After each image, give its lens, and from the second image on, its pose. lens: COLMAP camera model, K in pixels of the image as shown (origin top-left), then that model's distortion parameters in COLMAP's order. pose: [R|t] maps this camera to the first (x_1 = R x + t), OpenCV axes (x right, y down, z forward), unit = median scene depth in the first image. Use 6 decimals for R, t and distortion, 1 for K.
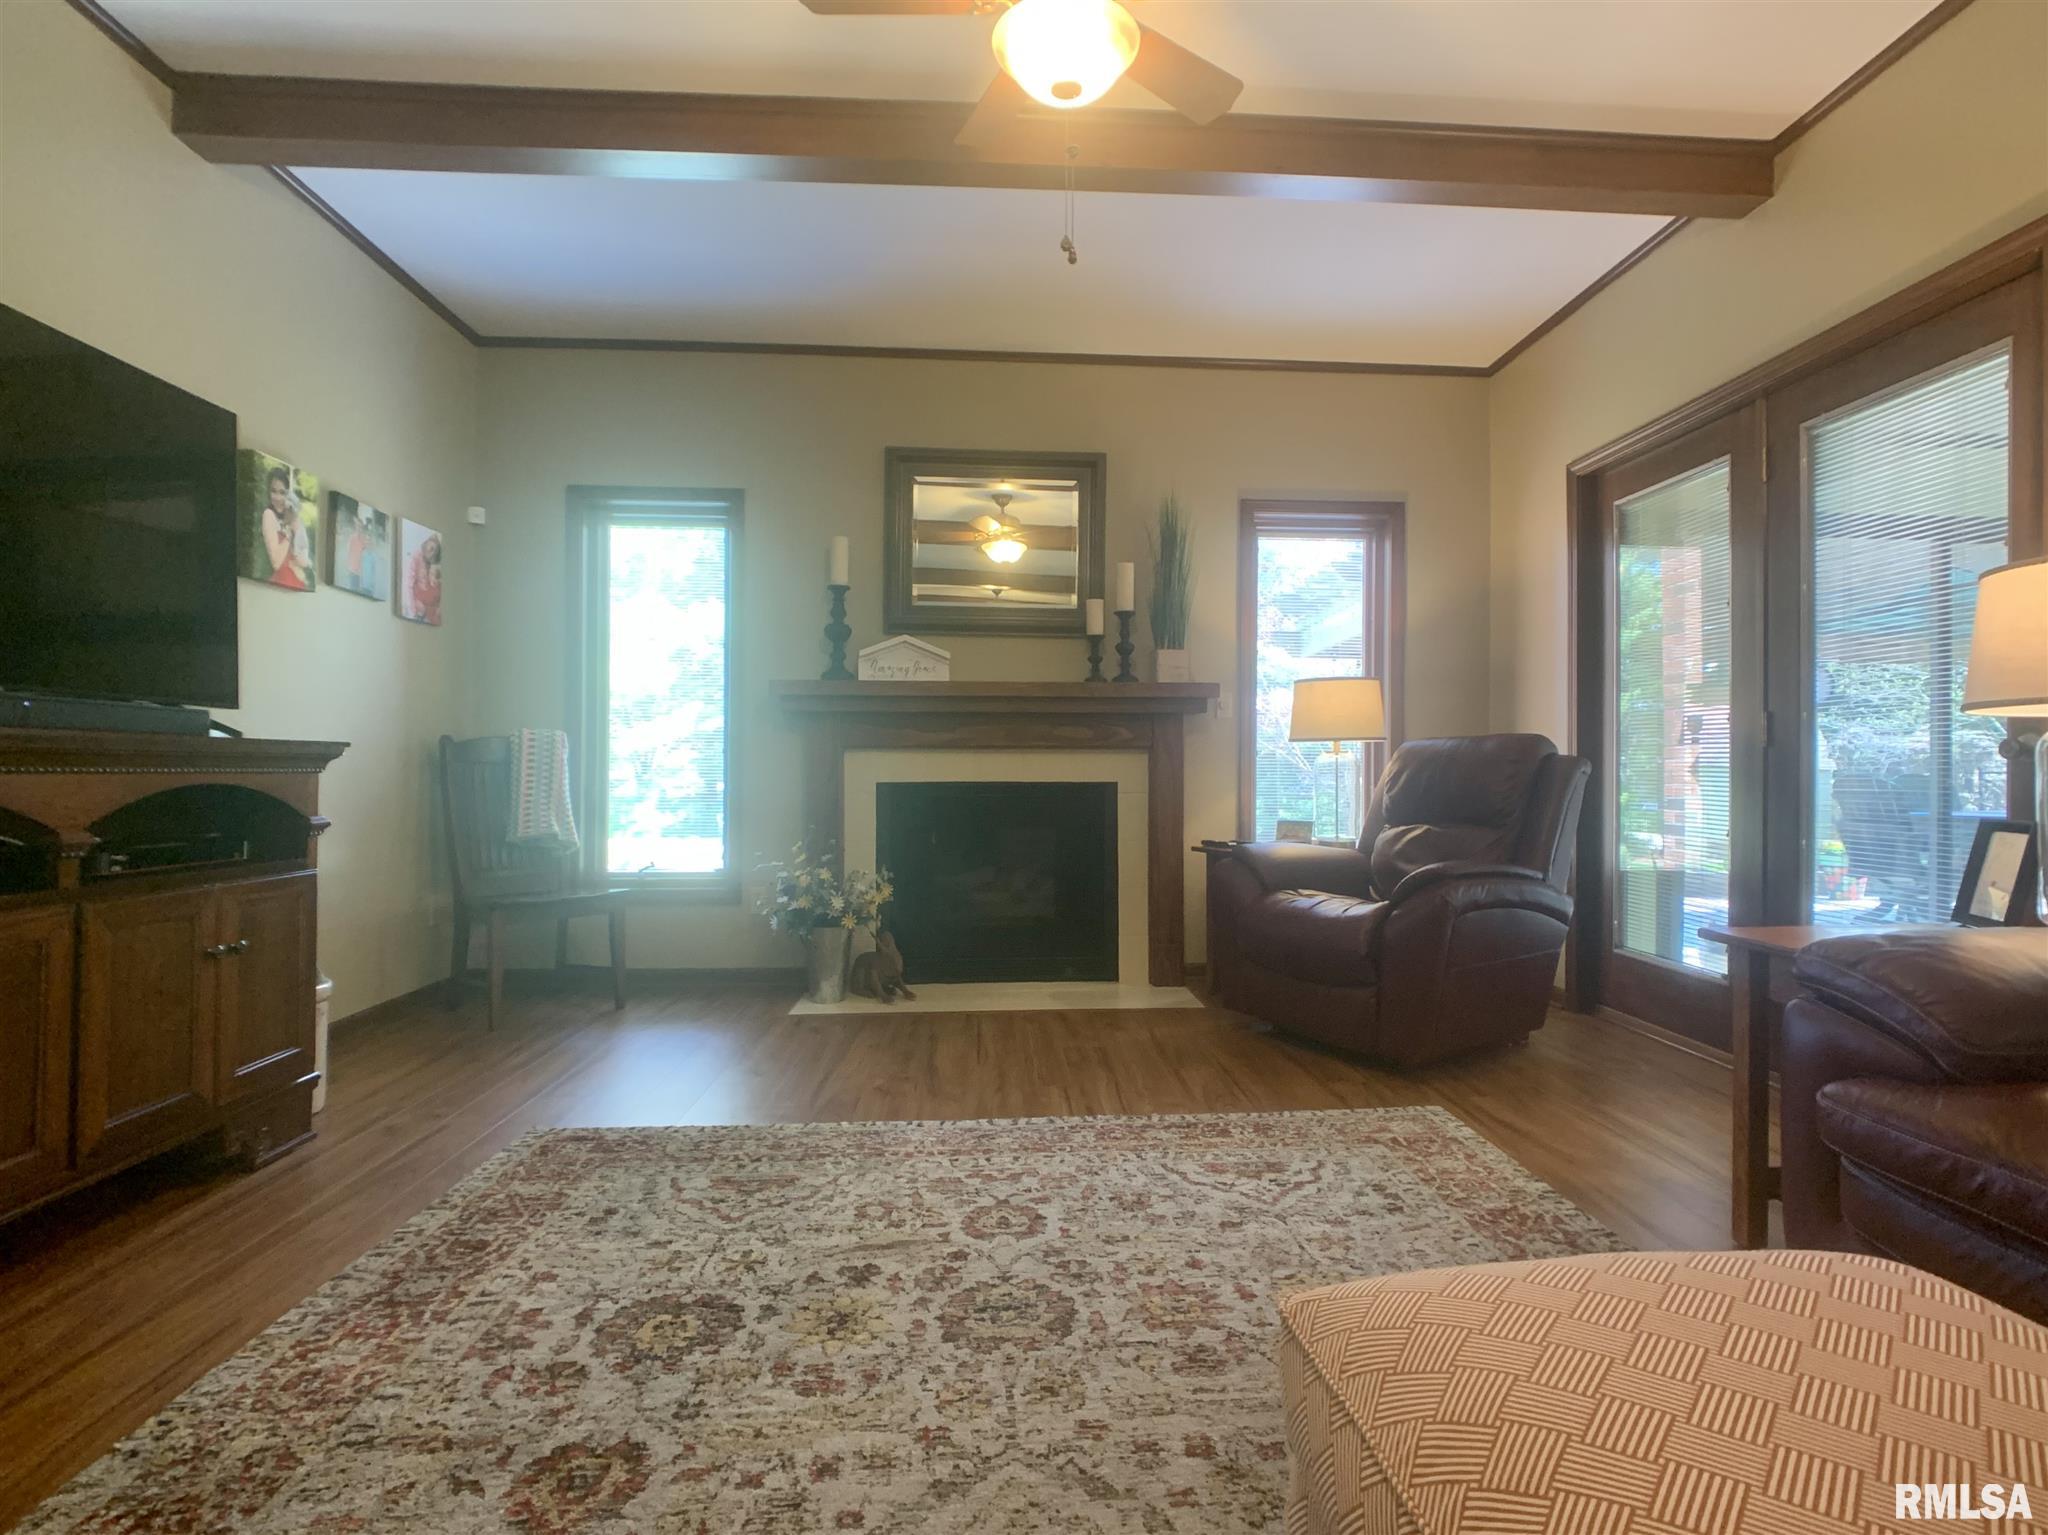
lens RADIAL K [[1036.1, 0, 1033.3], [0, 1036.1, 758.0], [0, 0, 1]] dist [0.000086, 0.000540]
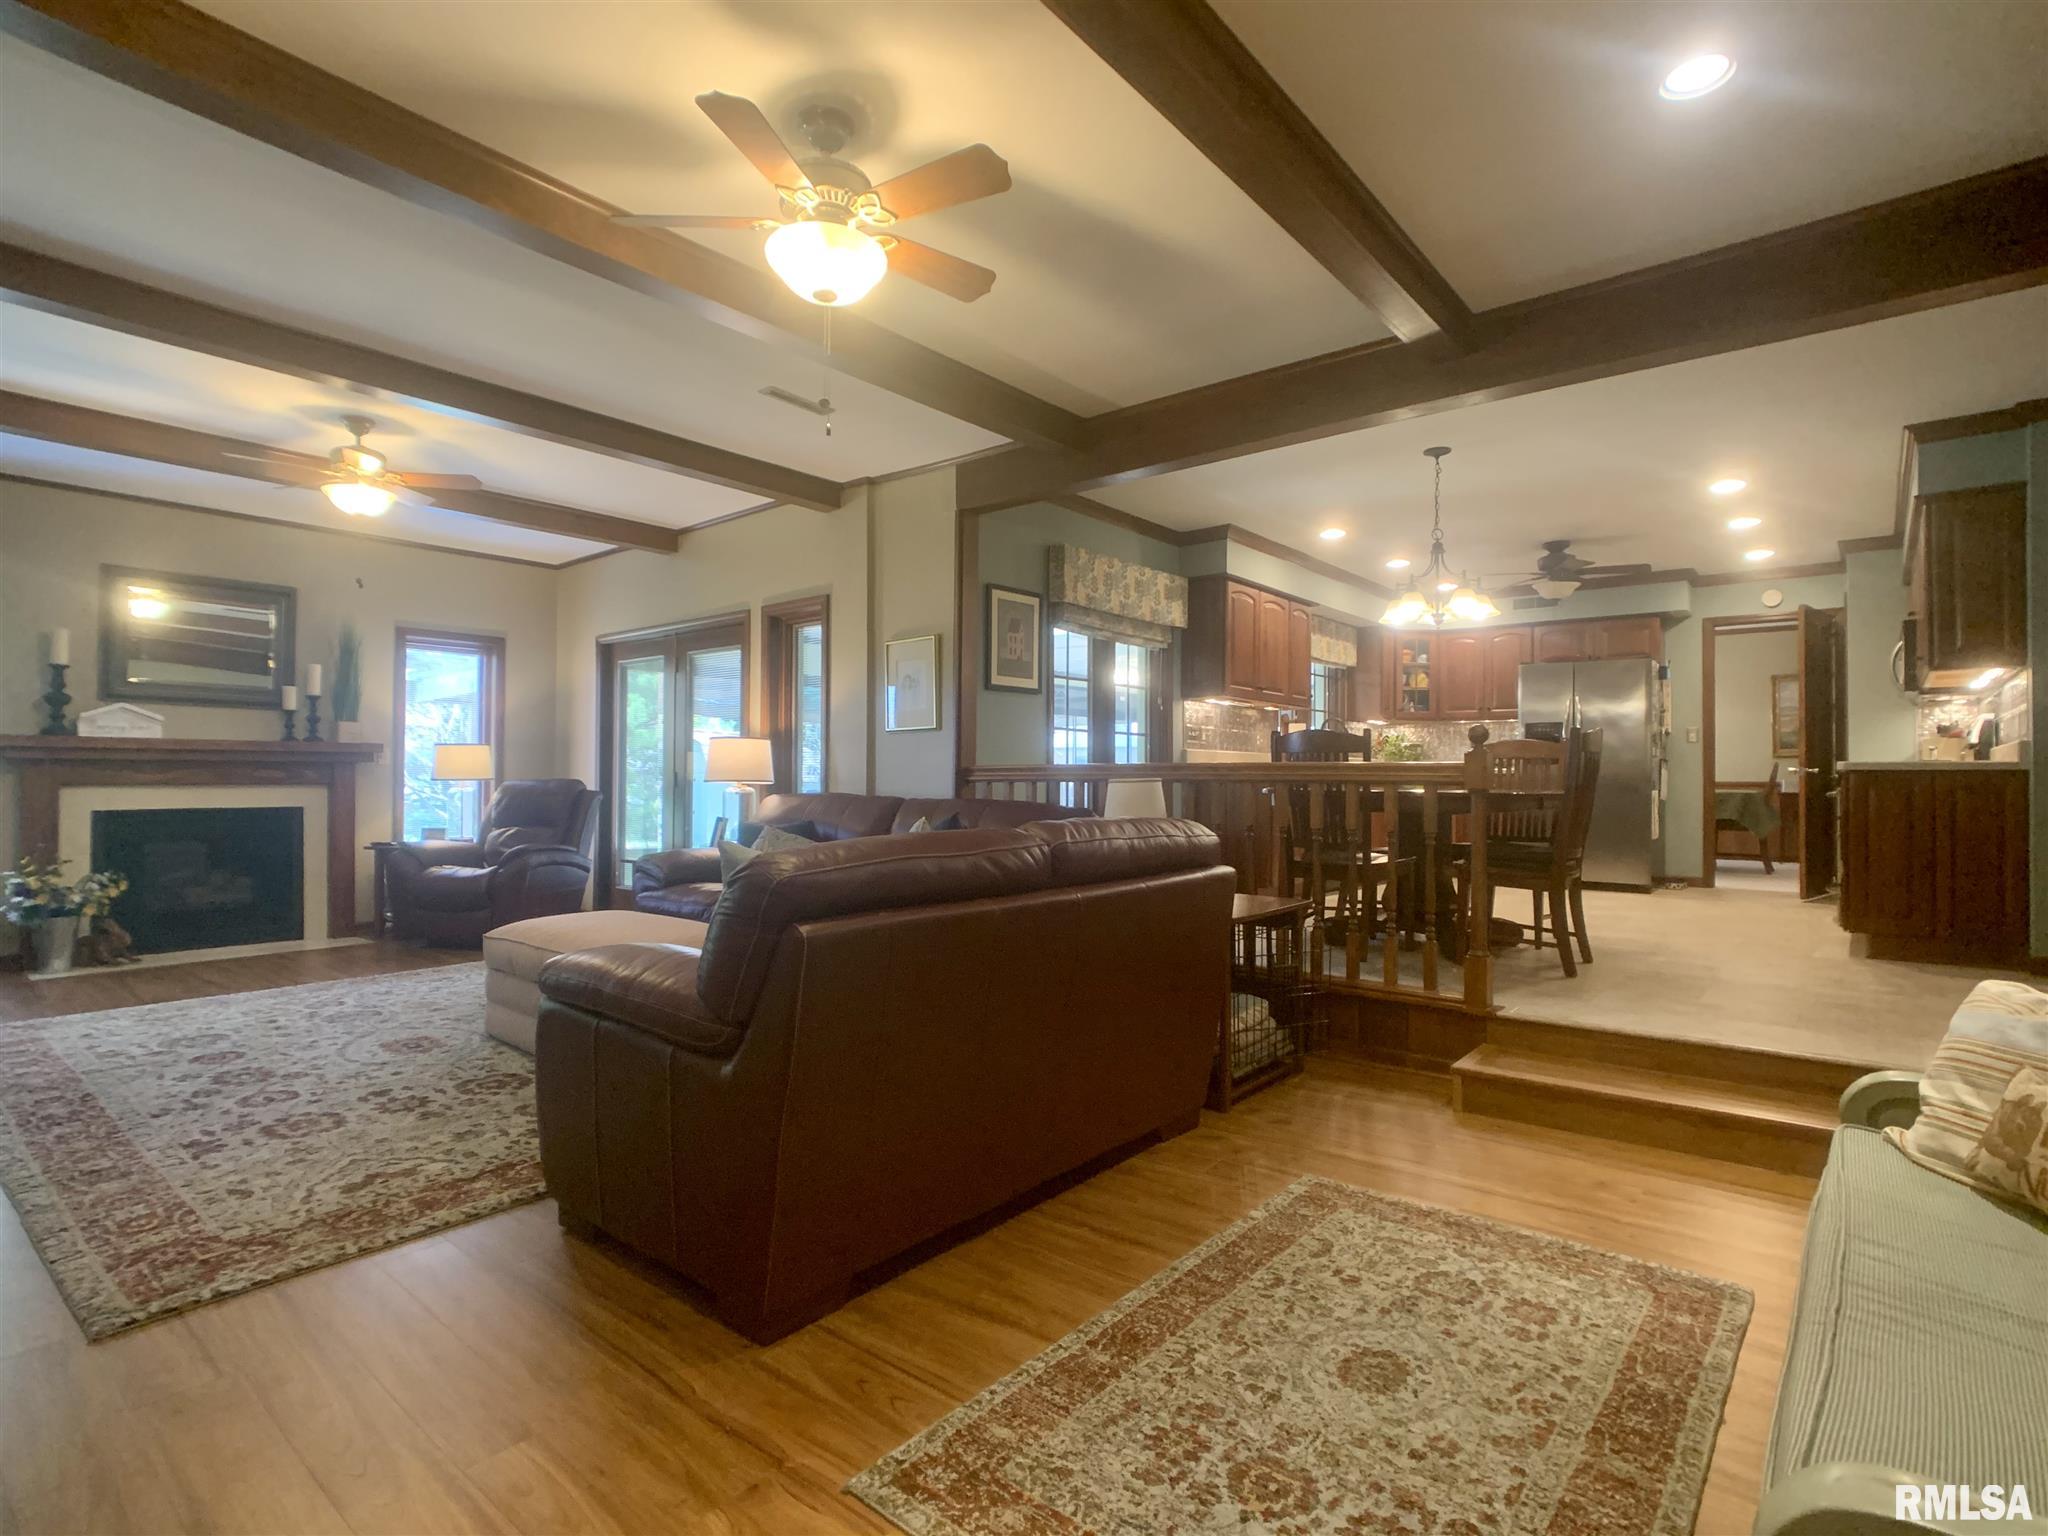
lens RADIAL K [[1036.1, 0, 1033.3], [0, 1036.1, 758.5], [0, 0, 1]] dist [0.000086, 0.000540]
pose [[0.673135, 0.014503, 0.739378, -0.328732], [-0.010114, 0.999895, -0.010405, -0.043121], [-0.739451, -0.000474, 0.673210, -0.825223]]
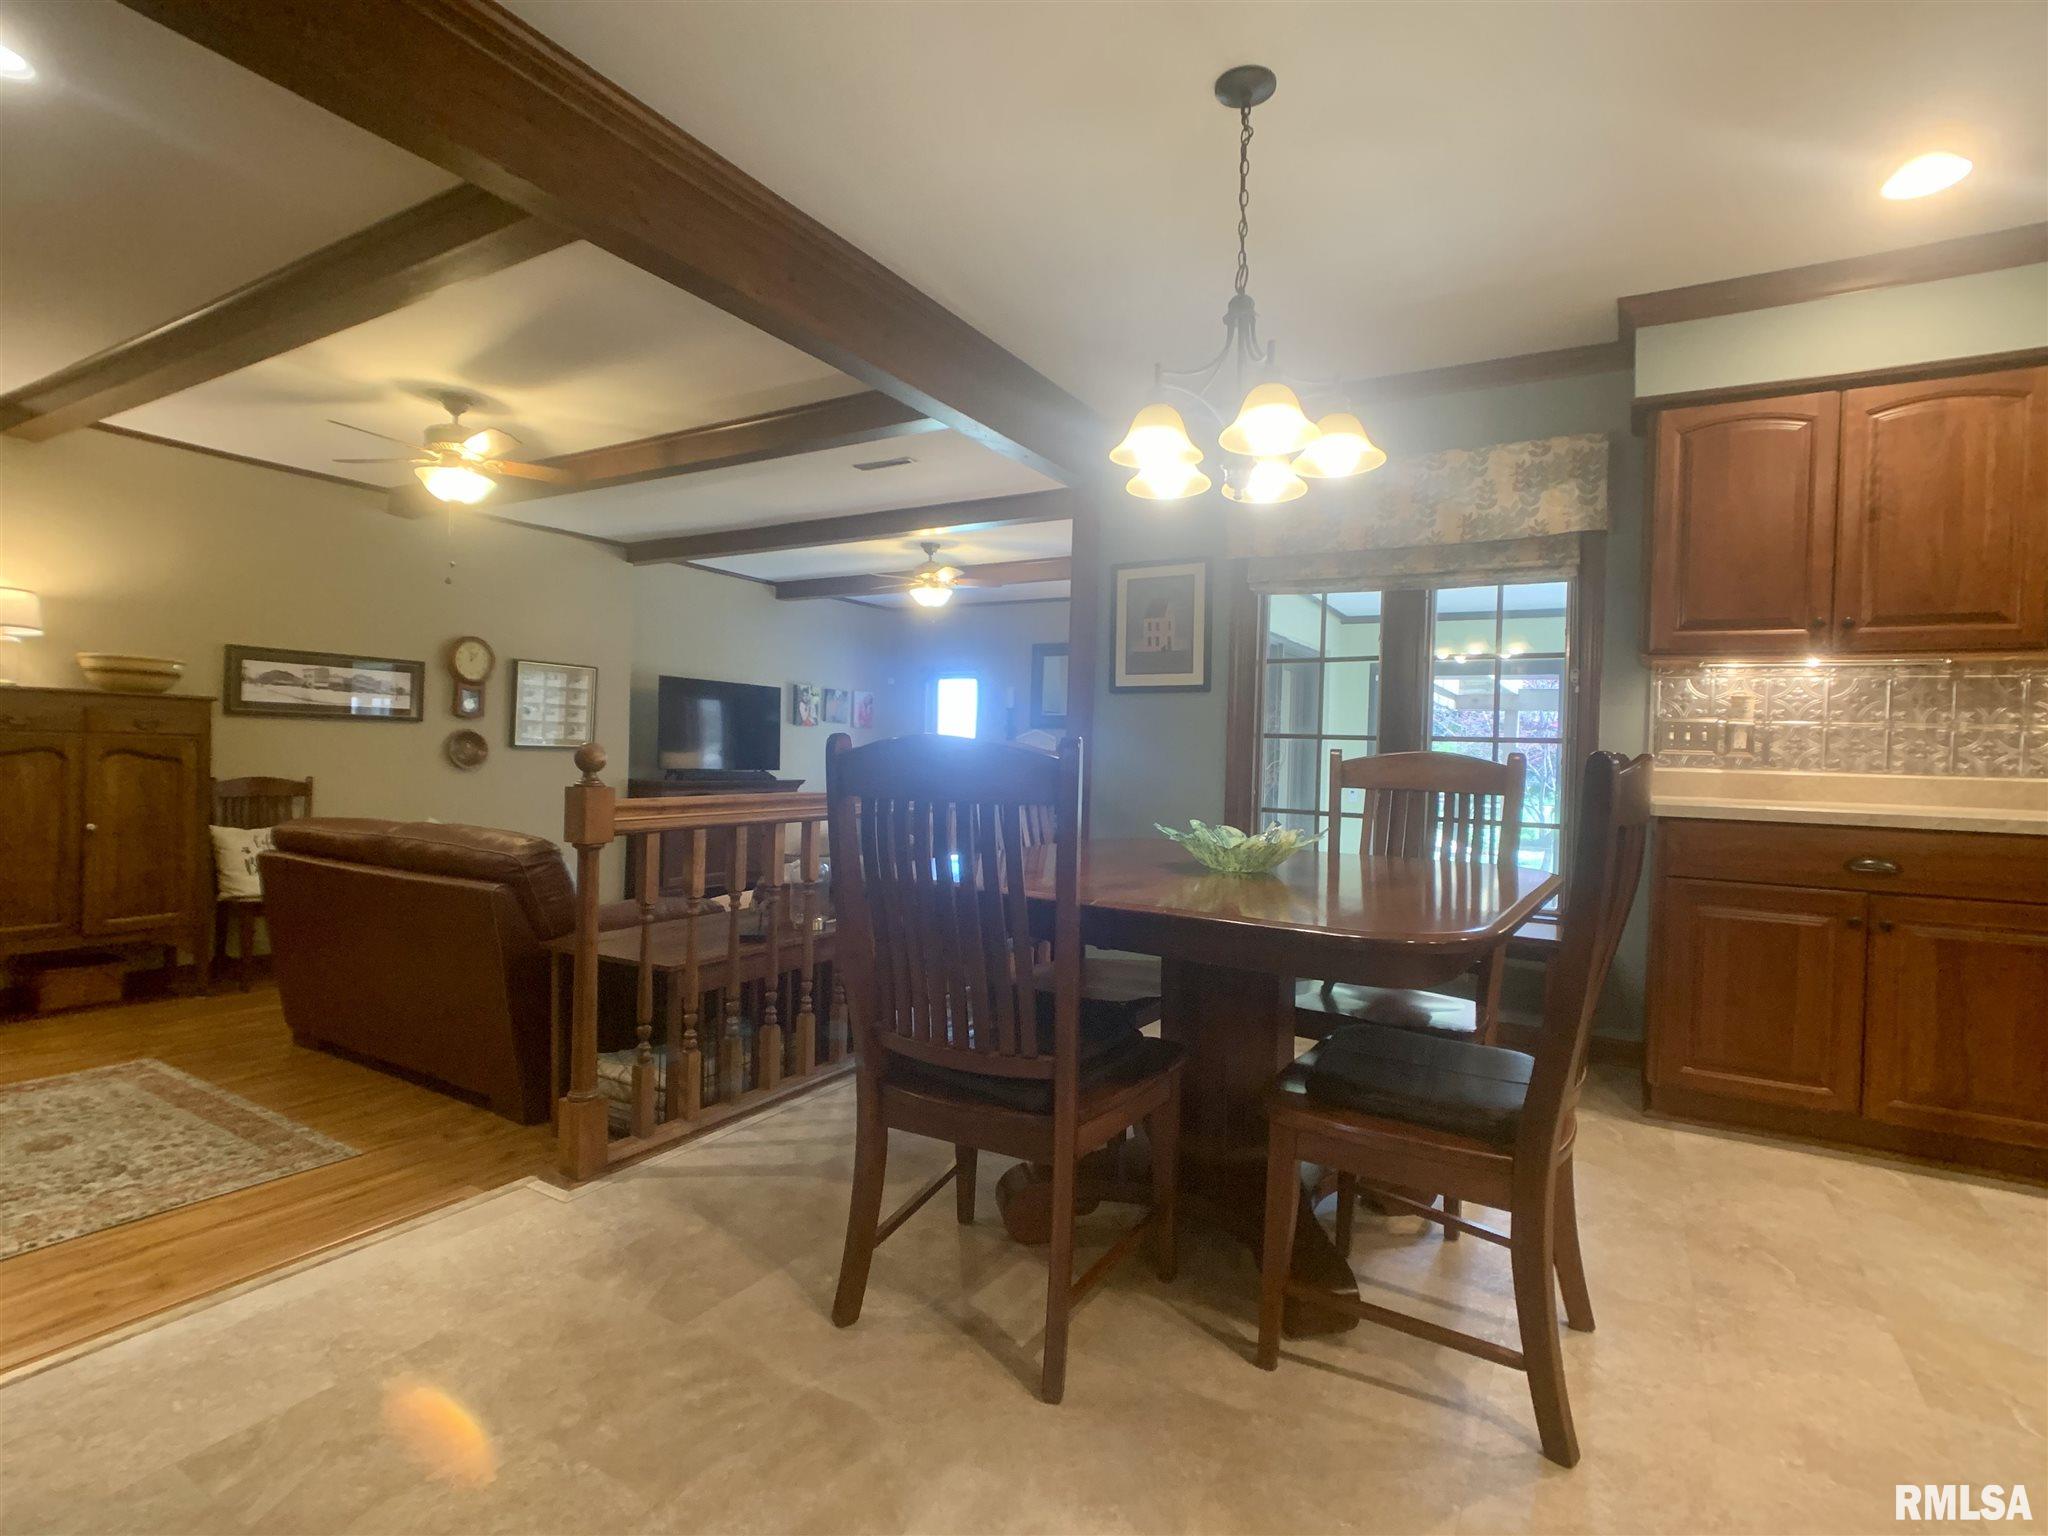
lens RADIAL K [[1036.1, 0, 1033.3], [0, 1036.1, 758.5], [0, 0, 1]] dist [0.000086, 0.000540]
pose [[0.825307, 0.023831, -0.564181, 1.144492], [-0.020328, 0.999715, 0.012491, -0.086201], [0.564318, 0.001160, 0.825557, -0.849735]]
